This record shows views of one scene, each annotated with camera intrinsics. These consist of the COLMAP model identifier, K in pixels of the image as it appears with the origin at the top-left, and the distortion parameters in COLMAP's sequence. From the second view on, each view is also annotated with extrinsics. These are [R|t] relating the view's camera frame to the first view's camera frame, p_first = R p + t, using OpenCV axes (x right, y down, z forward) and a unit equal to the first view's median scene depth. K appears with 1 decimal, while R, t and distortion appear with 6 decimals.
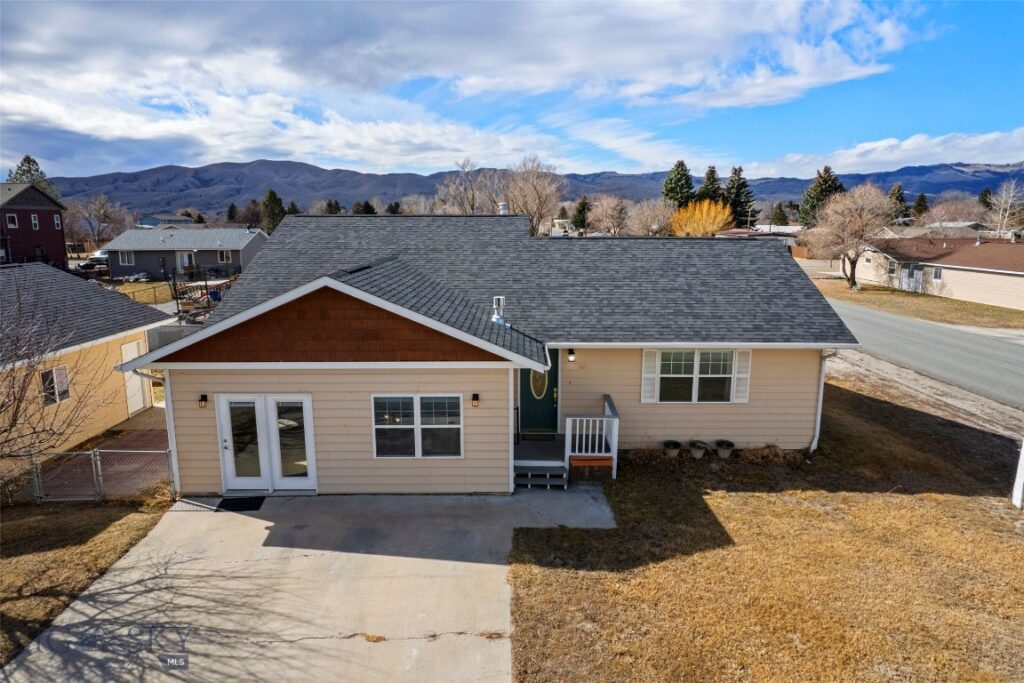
lens RADIAL K [[656.7, 0, 513.3], [0, 656.7, 345.1], [0, 0, 1]] dist [-0.082916, 0.074849]
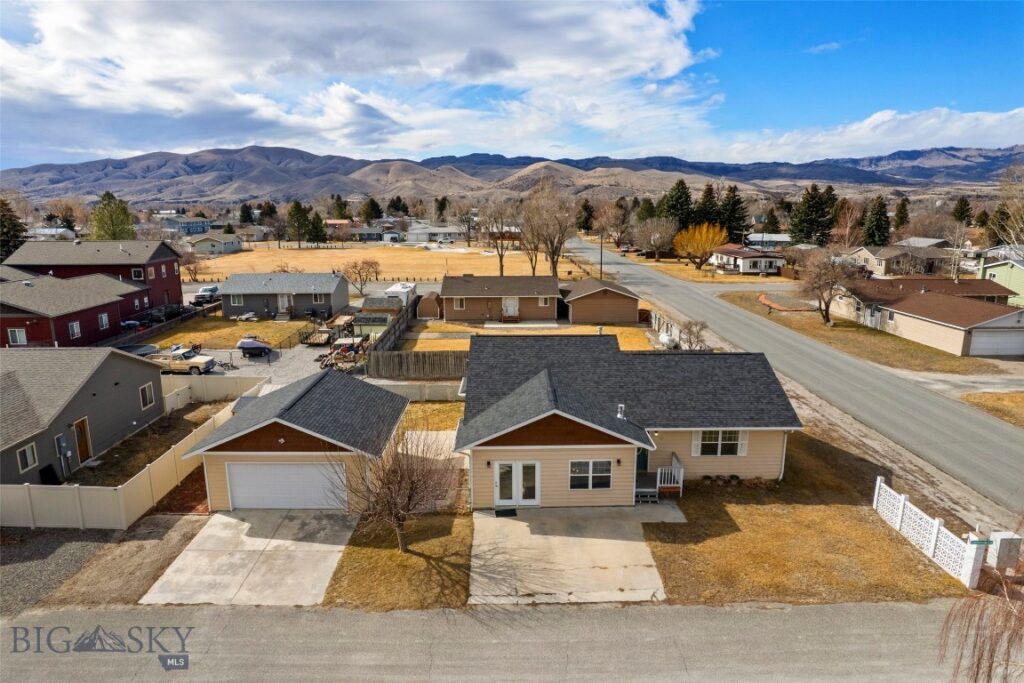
lens RADIAL K [[656.7, 0, 513.3], [0, 656.7, 345.1], [0, 0, 1]] dist [-0.082916, 0.074849]
pose [[0.999934, -0.004871, 0.010437, -0.351459], [0.004638, 0.999741, 0.022296, -0.287919], [-0.010543, -0.022247, 0.999697, -0.916720]]
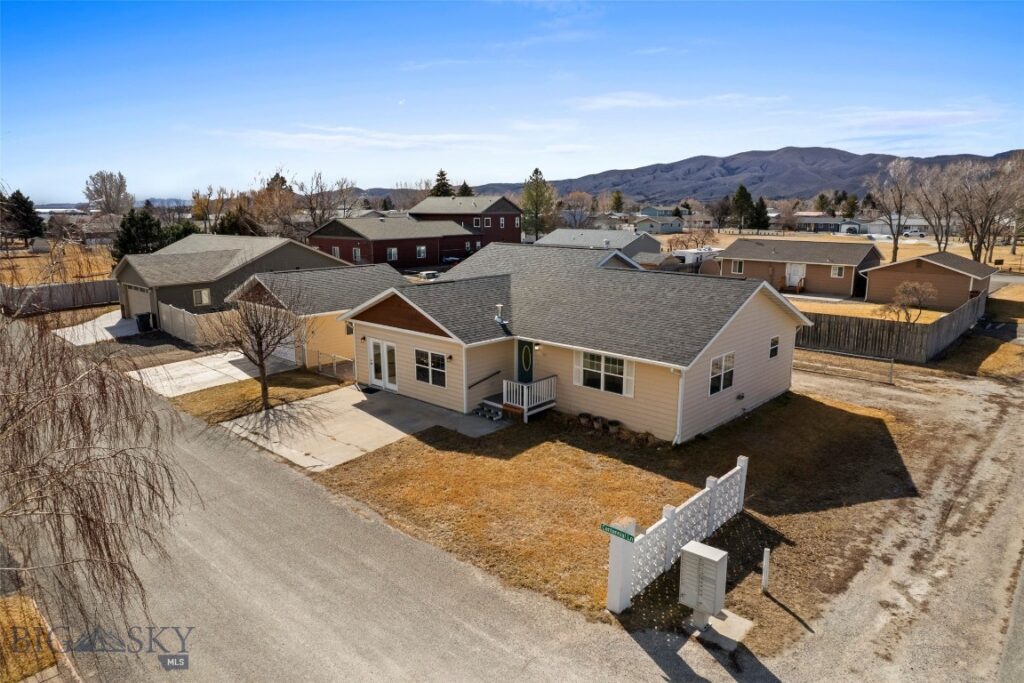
lens RADIAL K [[656.7, 0, 513.3], [0, 656.7, 345.1], [0, 0, 1]] dist [-0.082916, 0.074849]
pose [[0.730858, 0.140173, -0.667980, 1.107327], [-0.127761, 0.989481, 0.067852, -0.087876], [0.670465, 0.035751, 0.741079, -0.223568]]
